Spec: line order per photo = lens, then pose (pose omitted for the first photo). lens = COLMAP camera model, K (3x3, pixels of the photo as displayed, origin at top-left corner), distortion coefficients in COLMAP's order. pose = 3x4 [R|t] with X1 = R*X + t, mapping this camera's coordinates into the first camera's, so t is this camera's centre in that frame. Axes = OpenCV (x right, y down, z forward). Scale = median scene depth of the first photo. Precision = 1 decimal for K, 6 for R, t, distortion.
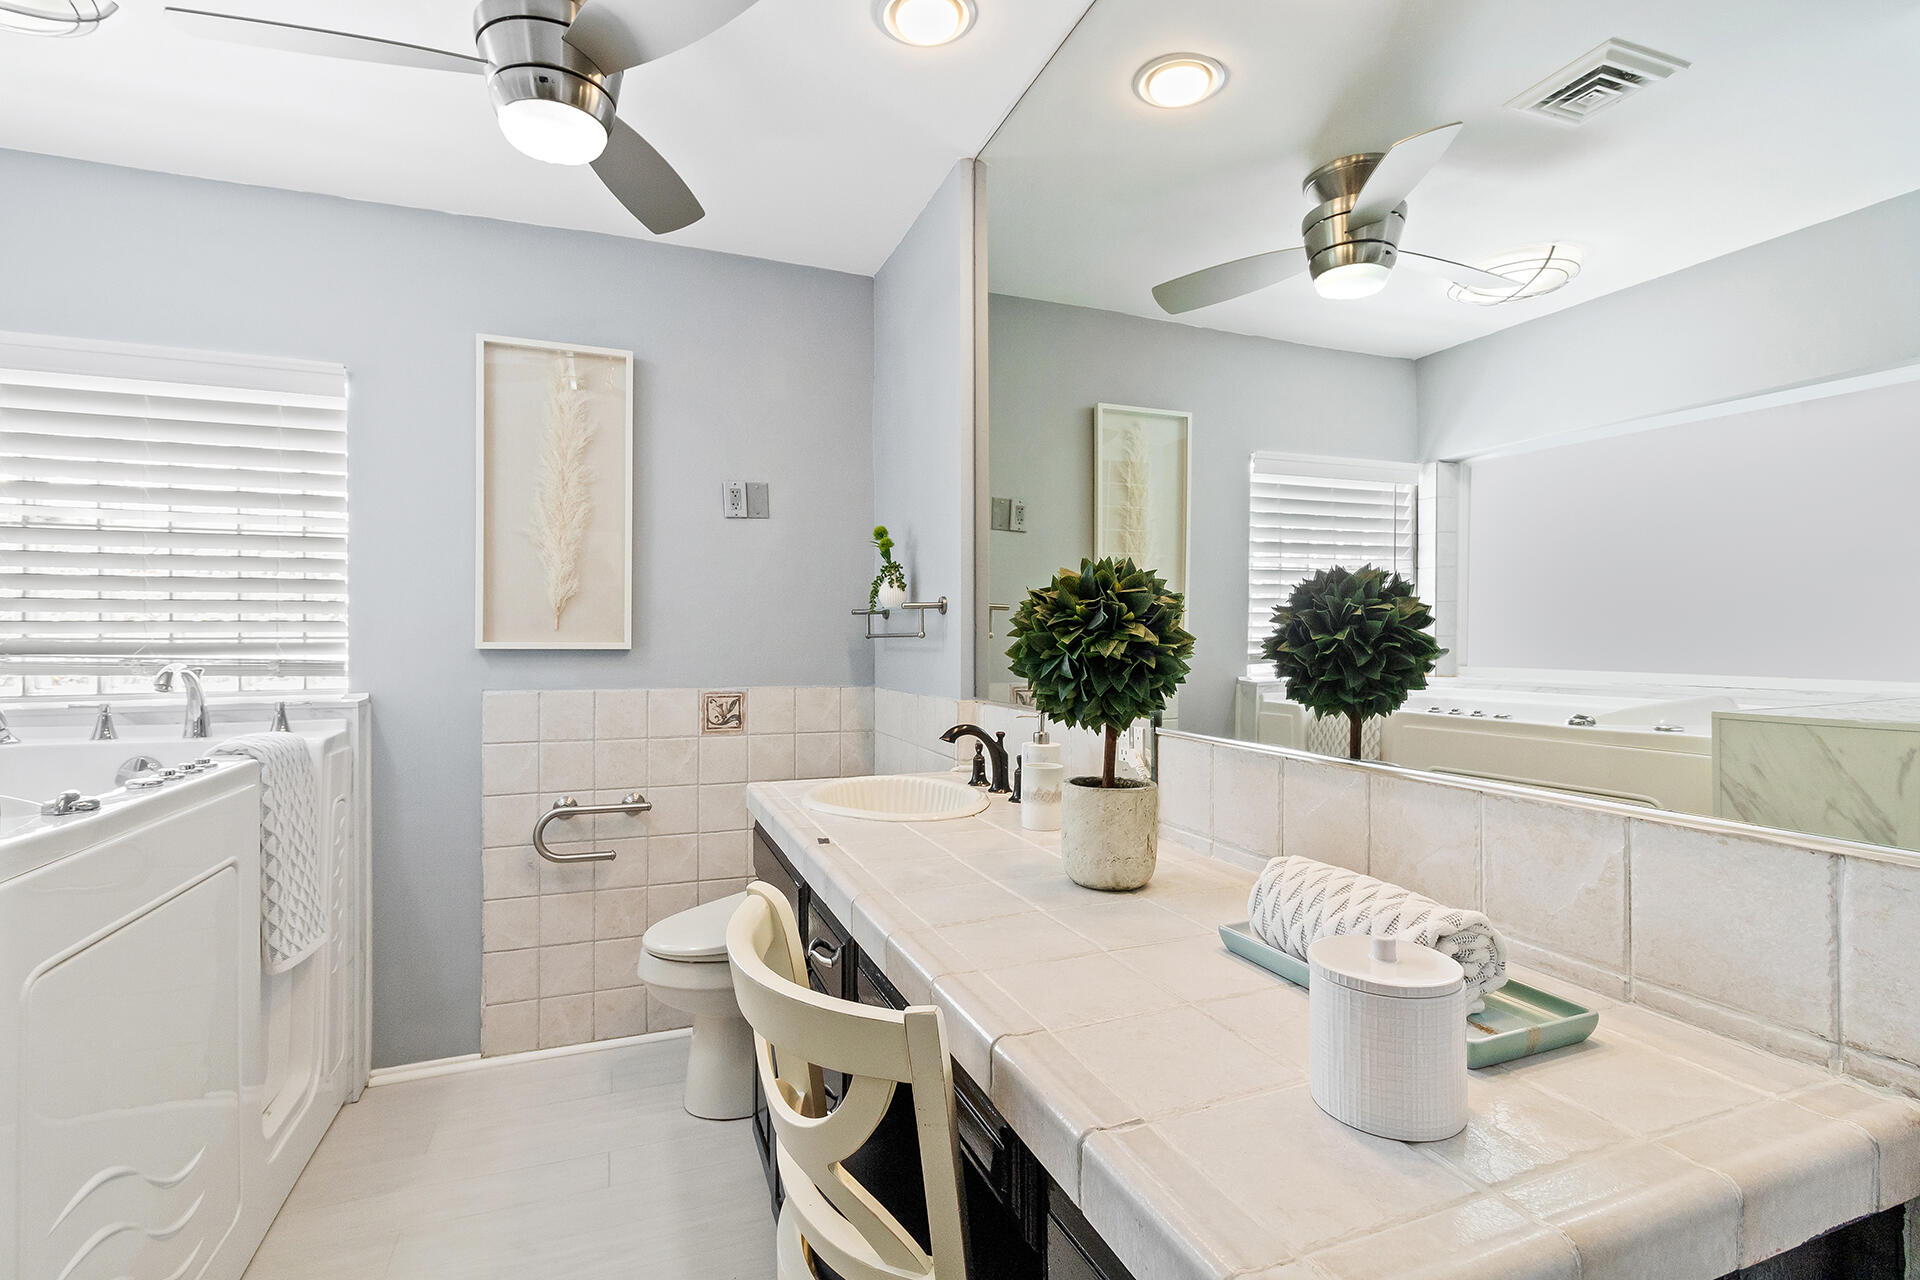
lens RADIAL K [[877.6, 0, 955.4], [0, 877.6, 628.3], [0, 0, 1]] dist [-0.002056, 0.001777]
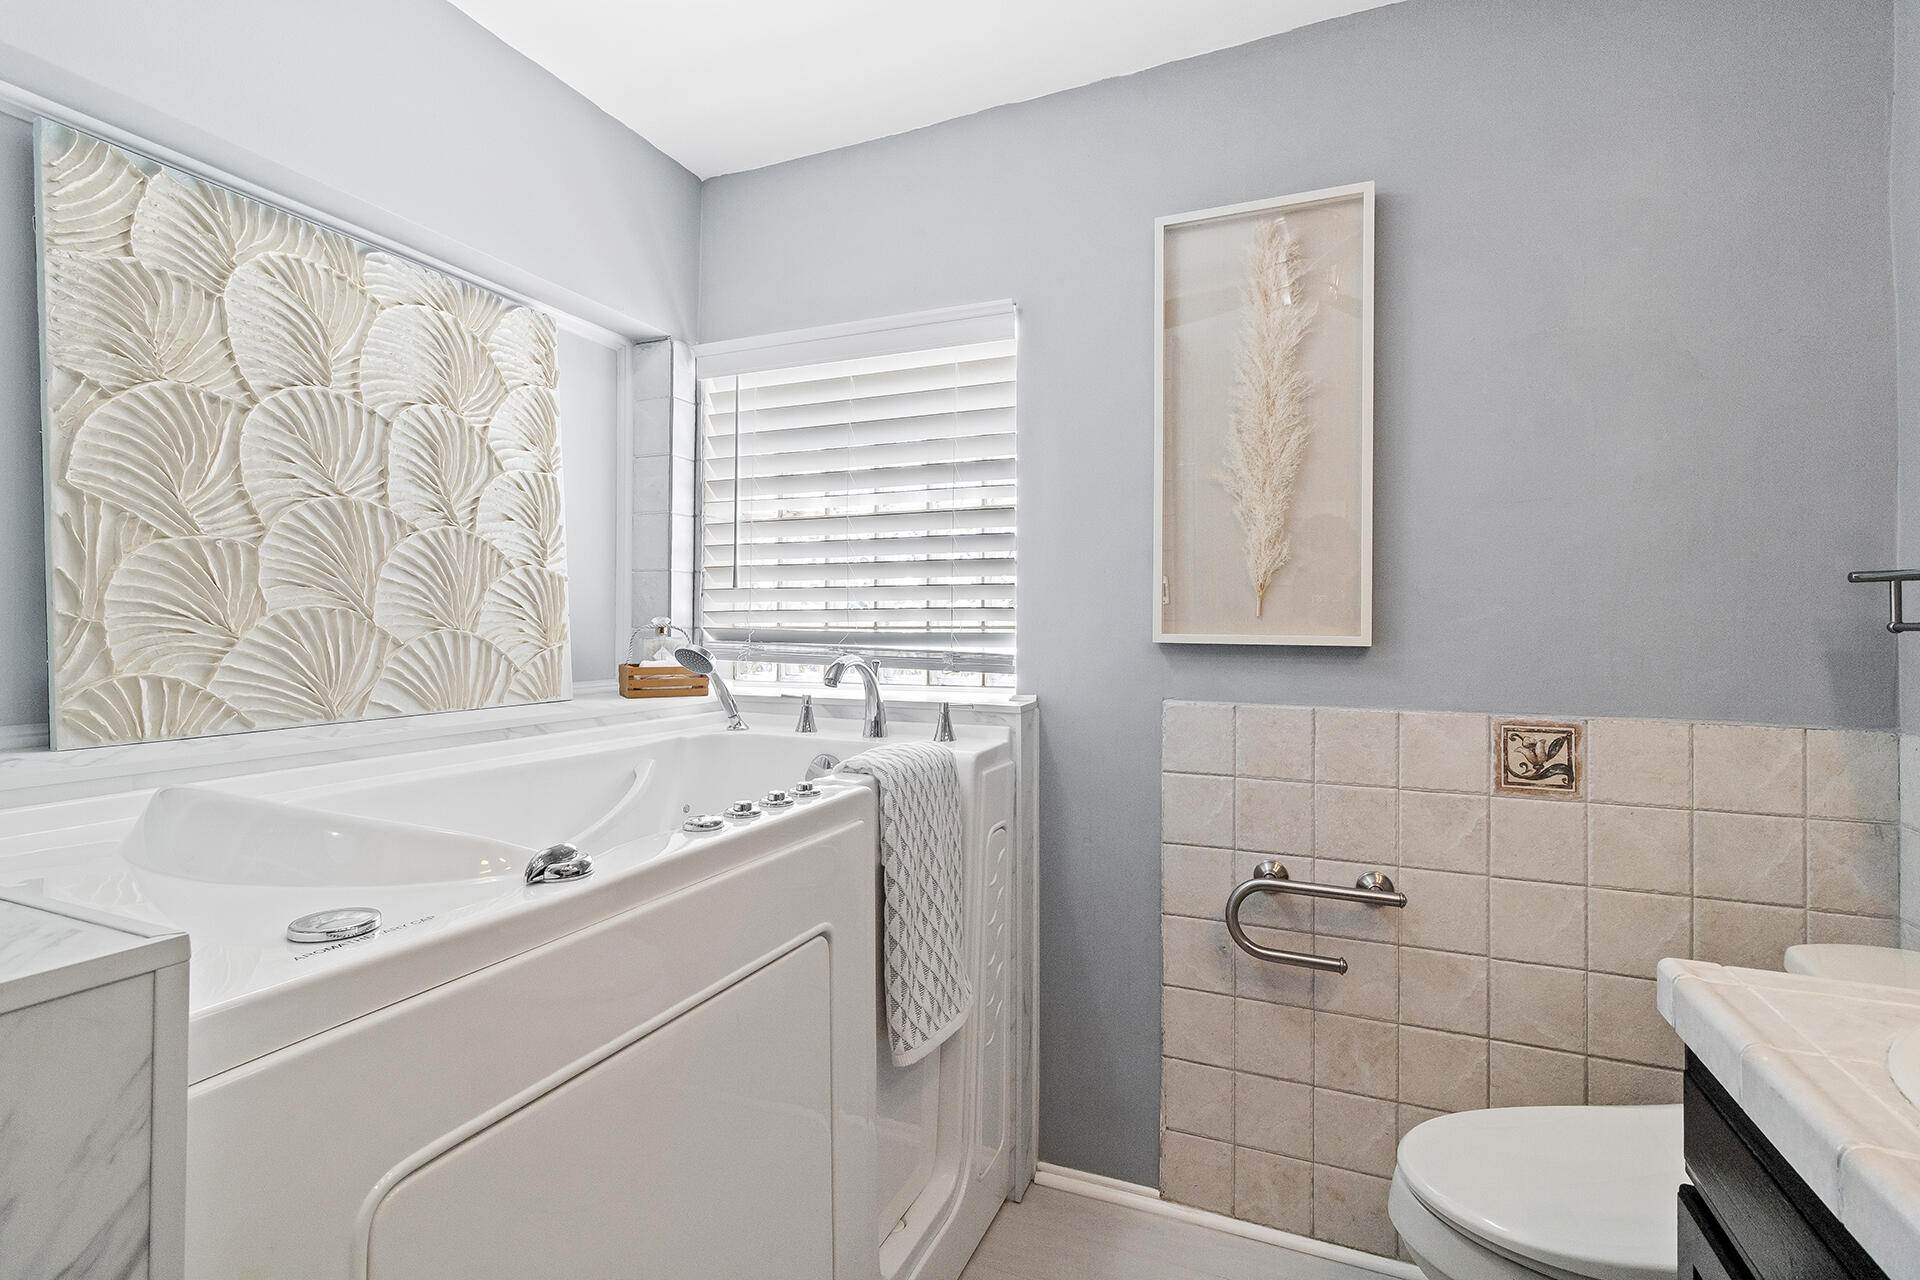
lens RADIAL K [[877.6, 0, 954.1], [0, 877.6, 625.9], [0, 0, 1]] dist [-0.002056, 0.001777]
pose [[0.712589, 0.001736, -0.701580, -0.147483], [0.002809, 0.999982, 0.005328, 0.005079], [0.701576, -0.005768, 0.712571, 0.354384]]
